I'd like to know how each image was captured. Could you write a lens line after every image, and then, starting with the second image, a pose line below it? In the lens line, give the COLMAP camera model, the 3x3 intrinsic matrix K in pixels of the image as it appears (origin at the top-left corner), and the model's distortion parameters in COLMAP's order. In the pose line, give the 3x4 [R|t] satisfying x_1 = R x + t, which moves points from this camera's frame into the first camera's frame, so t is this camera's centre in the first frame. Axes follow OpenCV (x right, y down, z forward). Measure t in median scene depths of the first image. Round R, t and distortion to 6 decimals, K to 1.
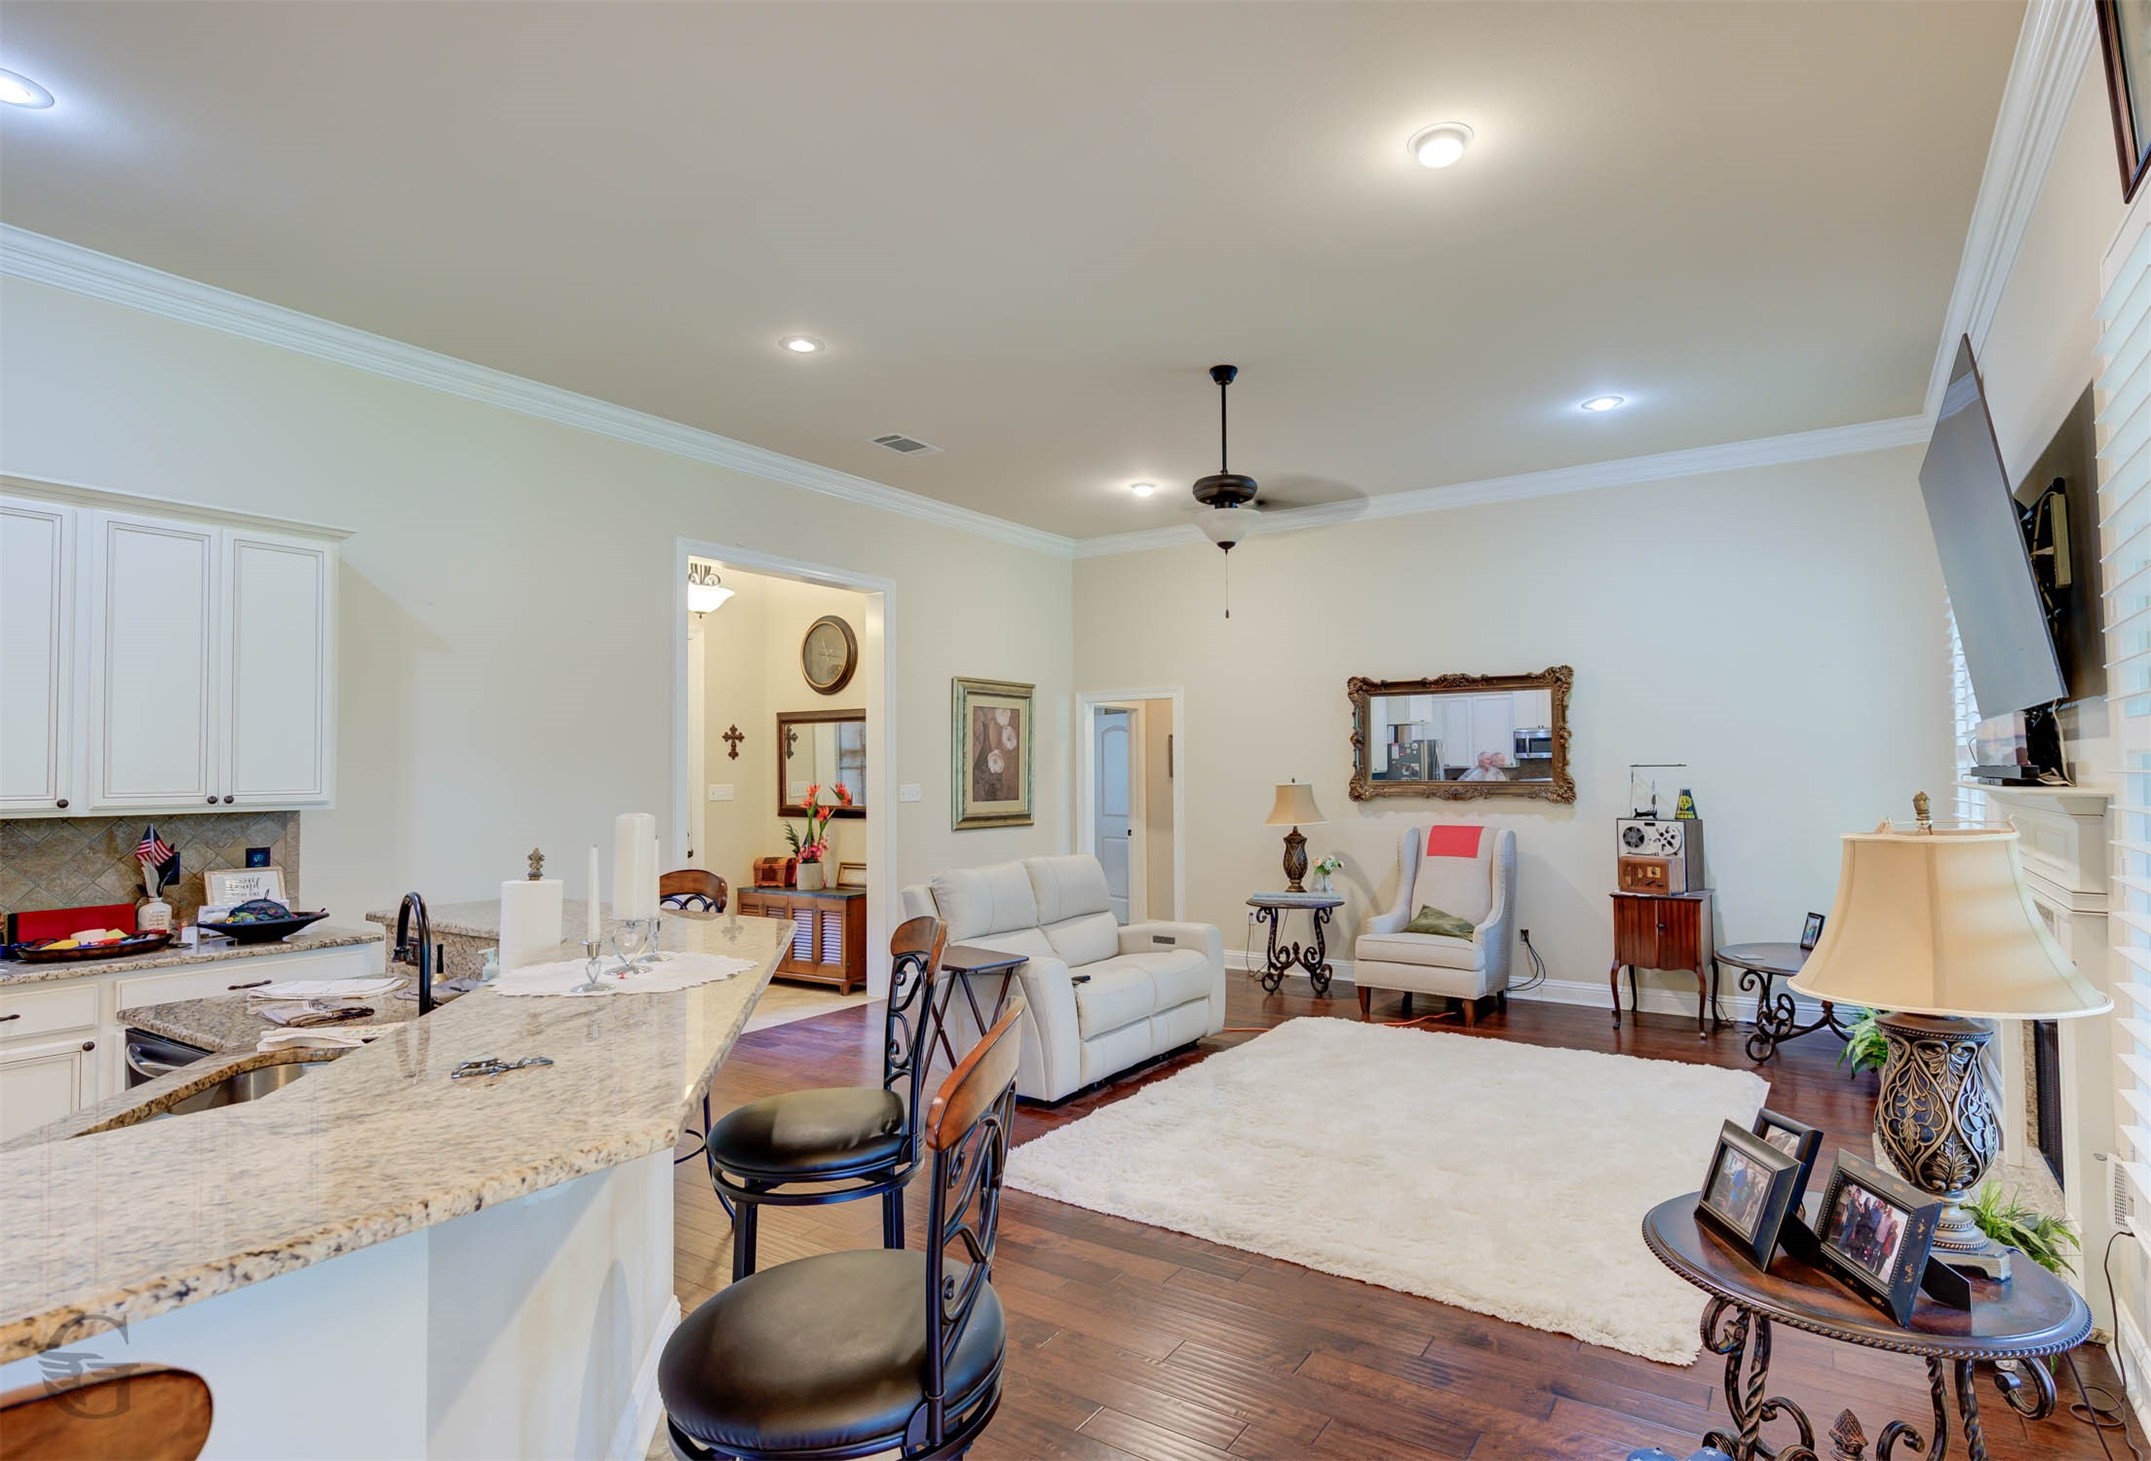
lens RADIAL K [[1129.5, 0, 1087.7], [0, 1129.5, 745.8], [0, 0, 1]] dist [0.016800, 0.000998]
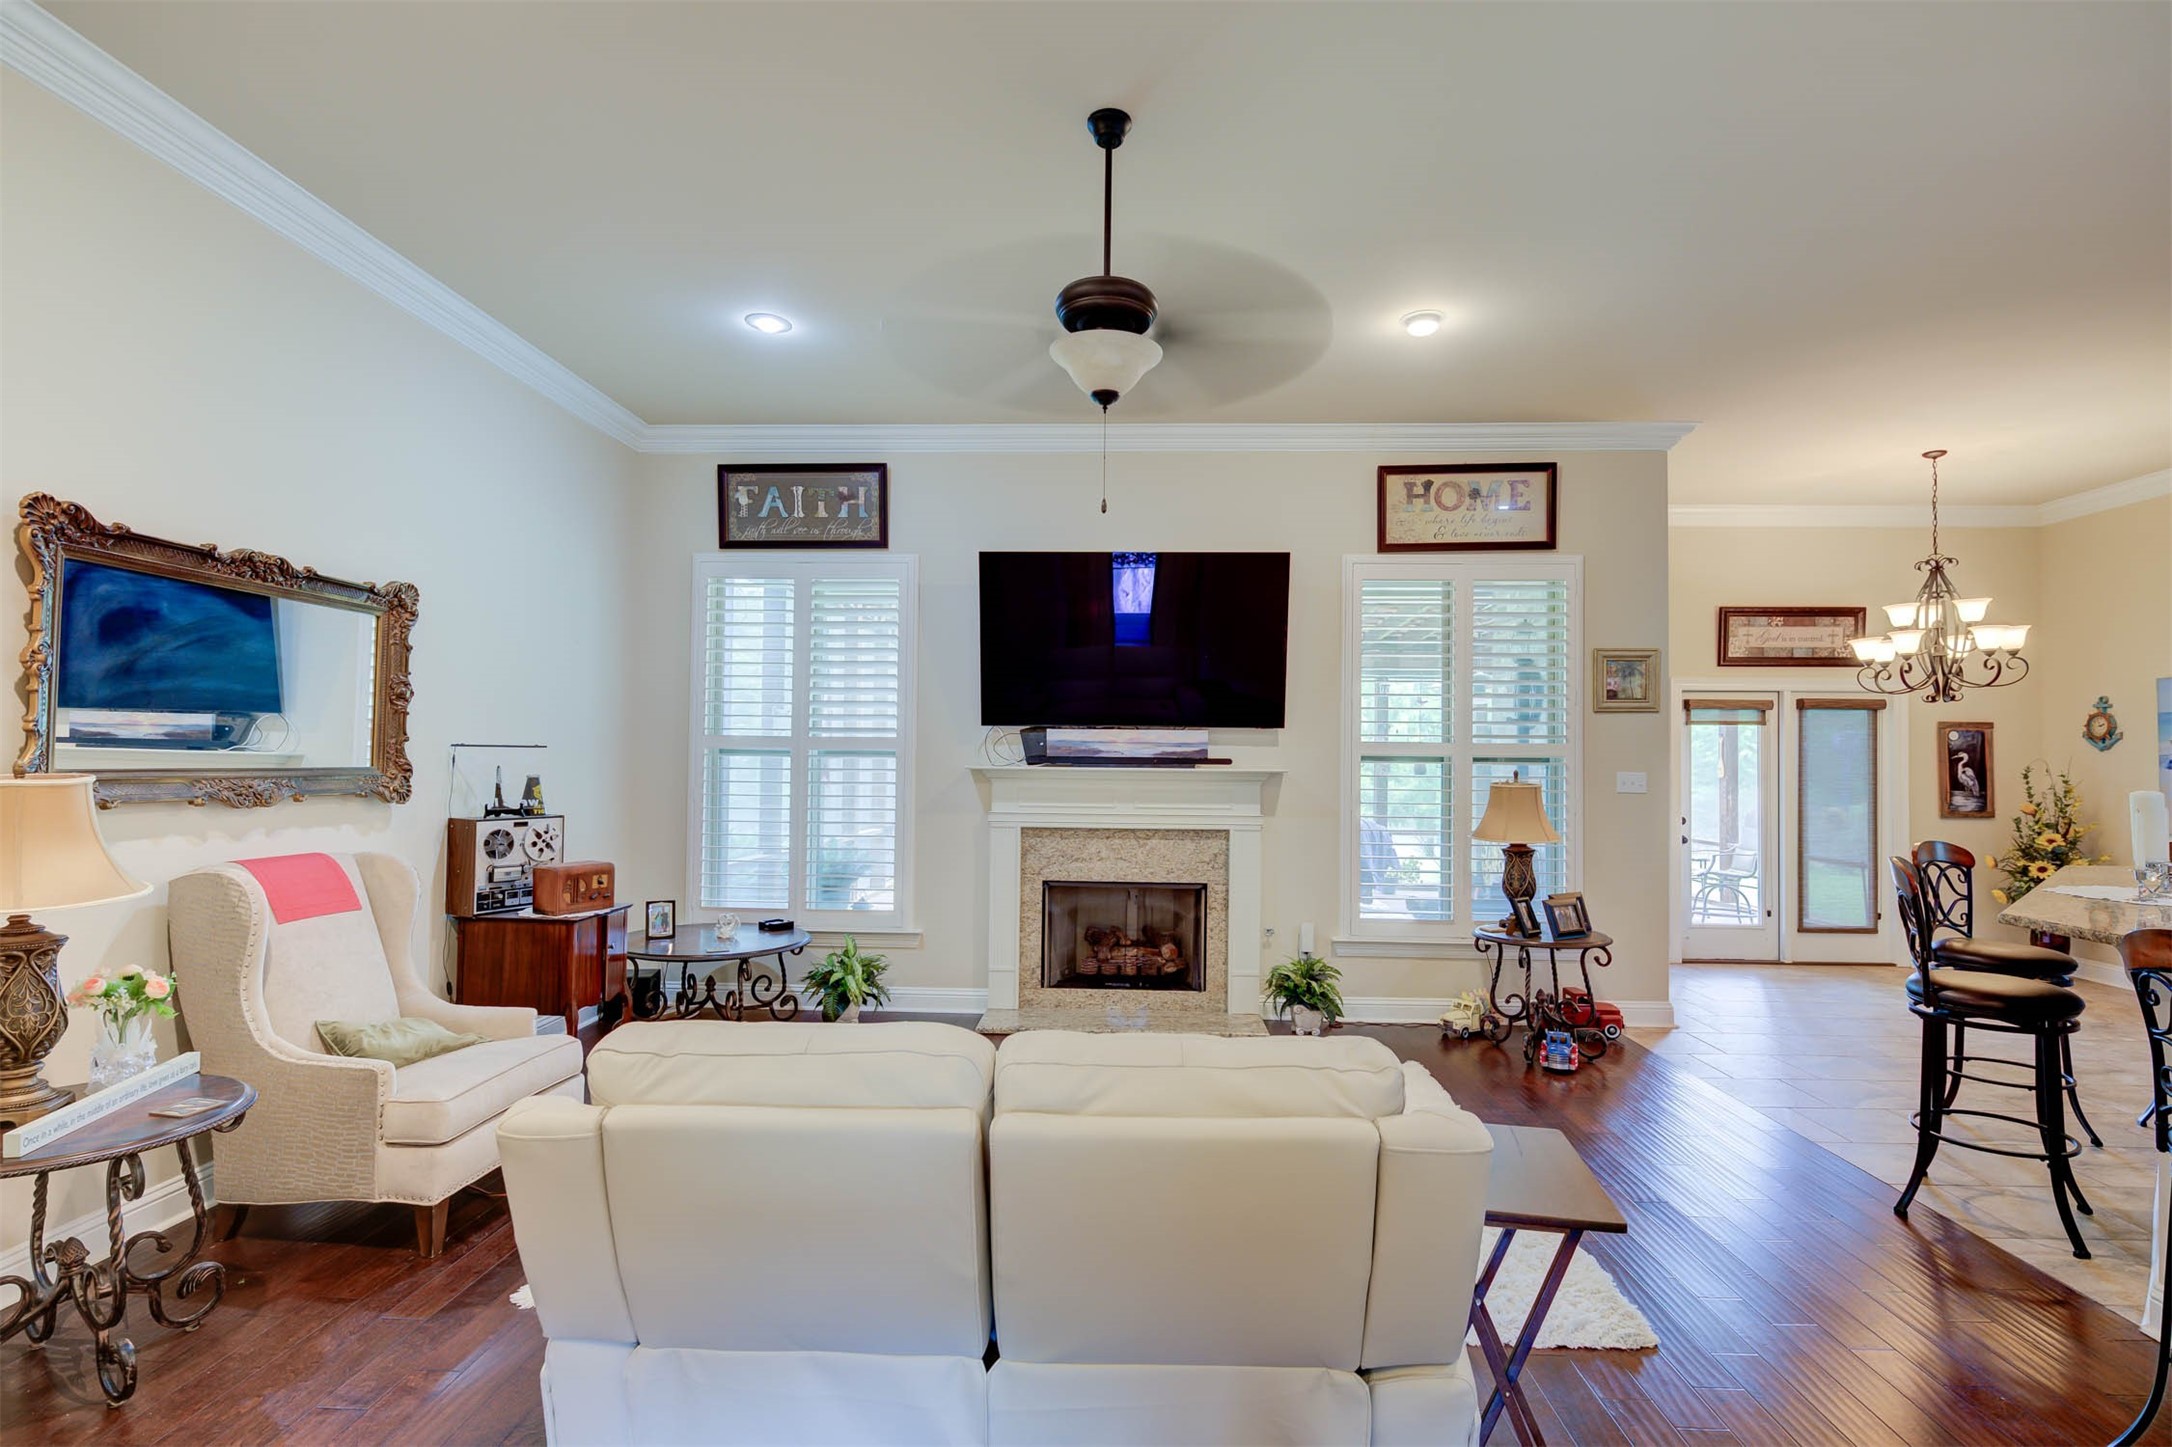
lens RADIAL K [[1007.4, 0, 1099.1], [0, 1007.4, 736.5], [0, 0, 1]] dist [-0.011312, -0.001035]
pose [[-0.511492, 0.020187, 0.859051, -0.252119], [-0.025921, 0.998907, -0.038907, 0.025786], [-0.858897, -0.042168, -0.510409, 0.949892]]
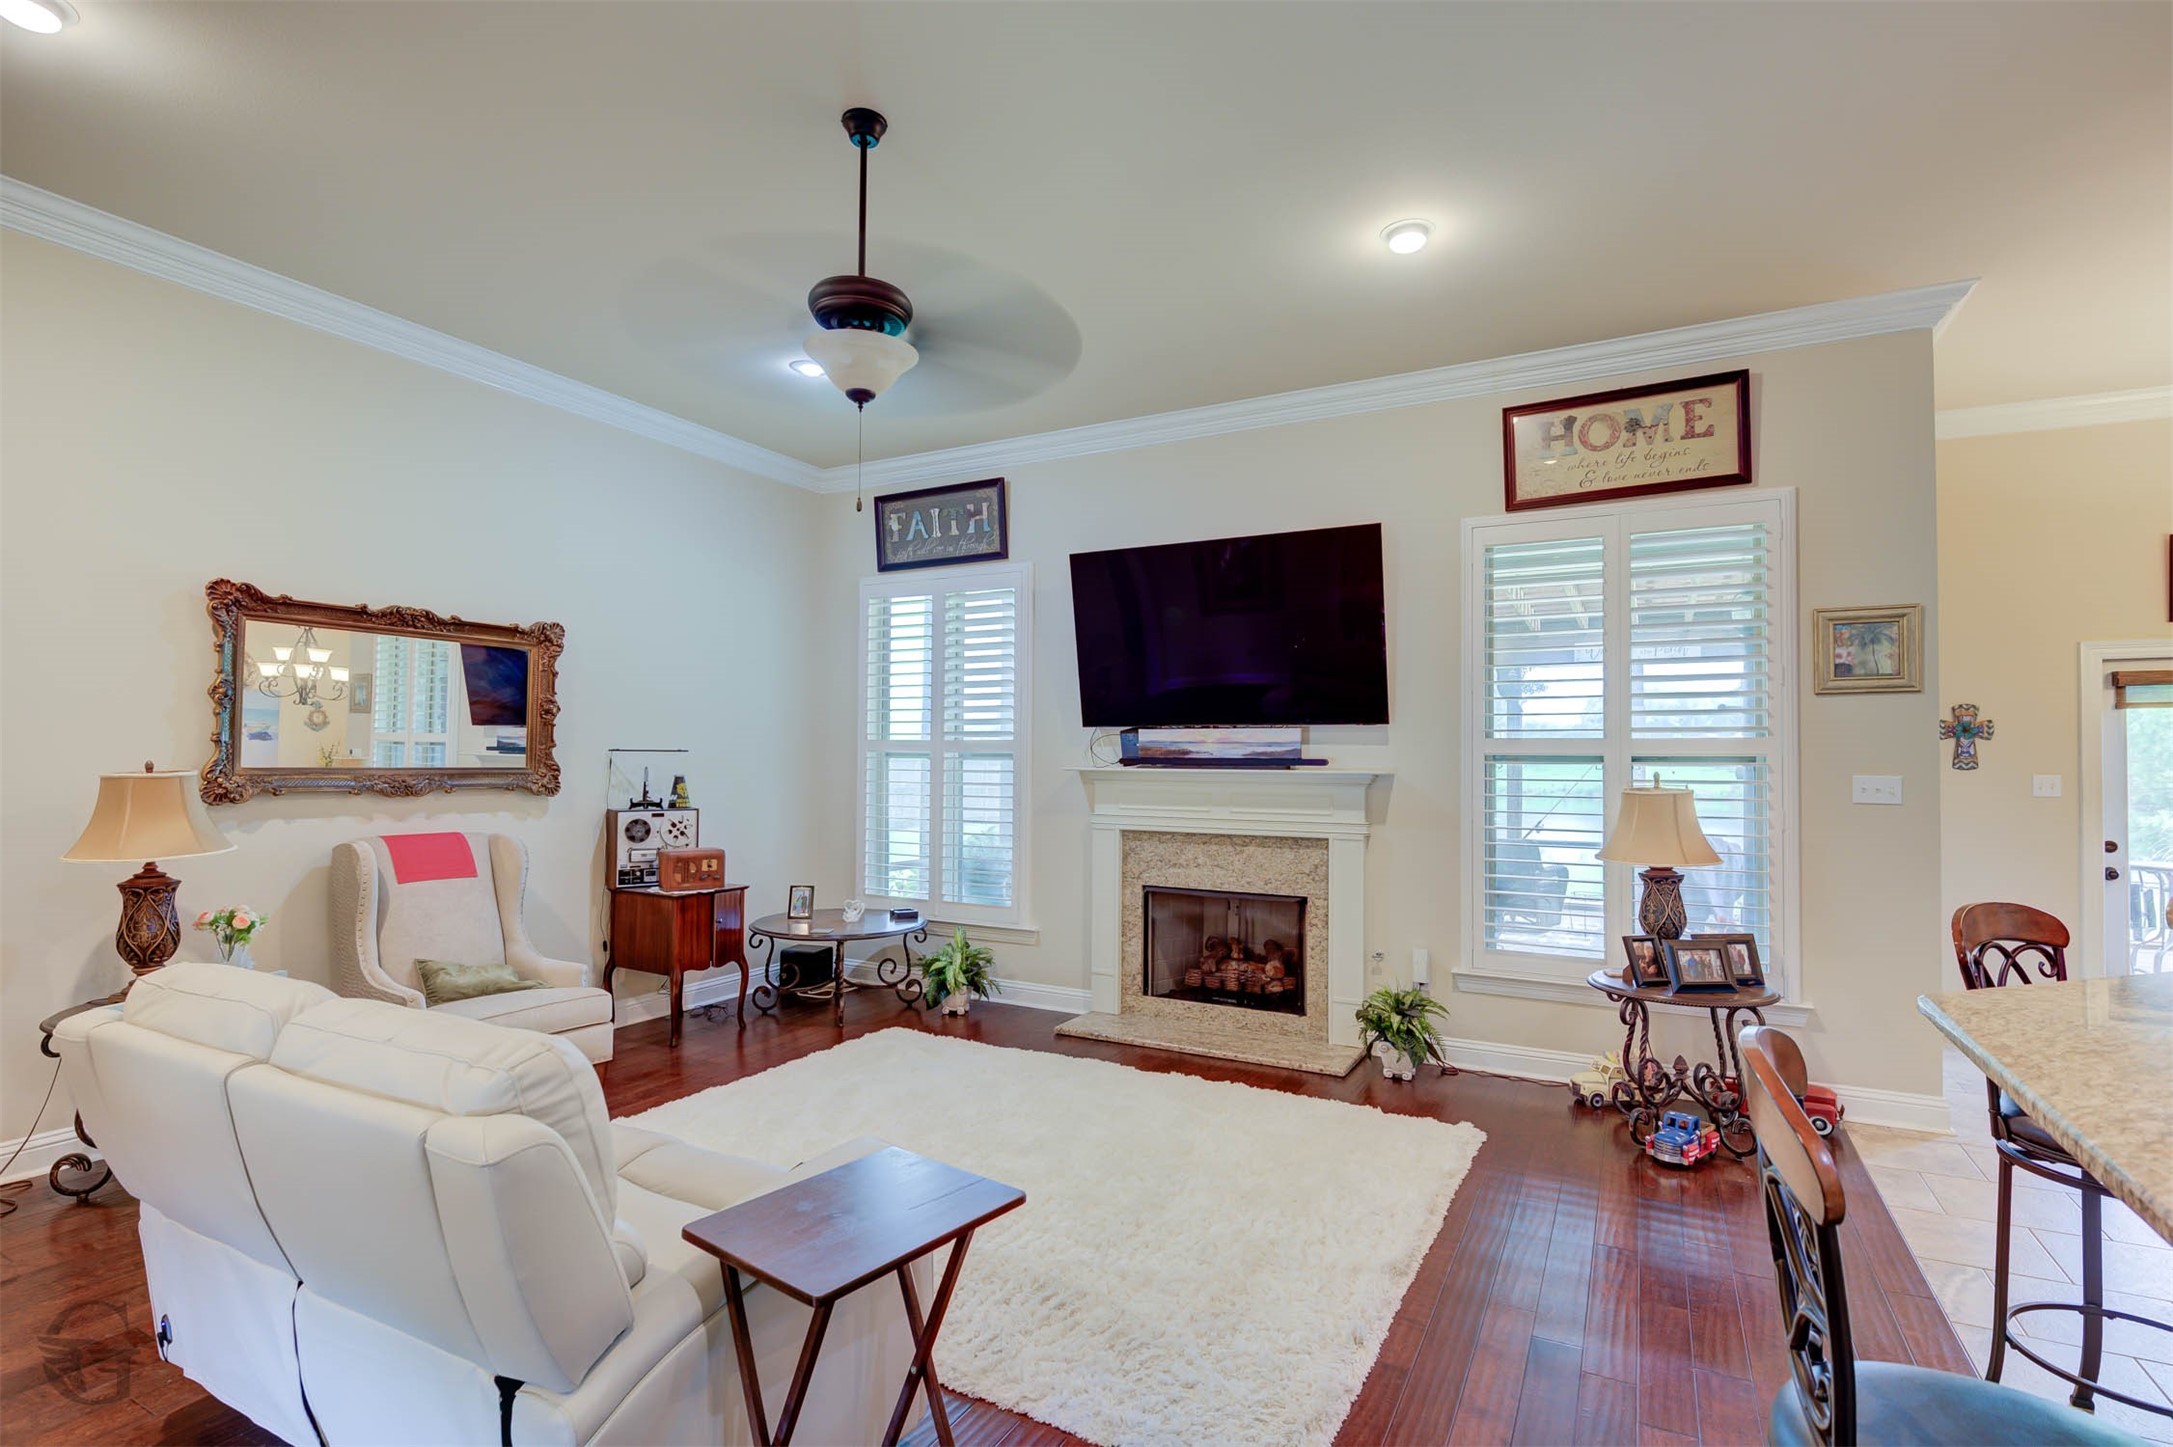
lens RADIAL K [[1007.9, 0, 1110.0], [0, 1007.9, 736.0], [0, 0, 1]] dist [-0.011312, -0.001035]
pose [[-0.097073, 0.029279, 0.994847, -0.317891], [-0.028287, 0.999082, -0.032164, 0.020646], [-0.994875, -0.031264, -0.096155, 0.675890]]
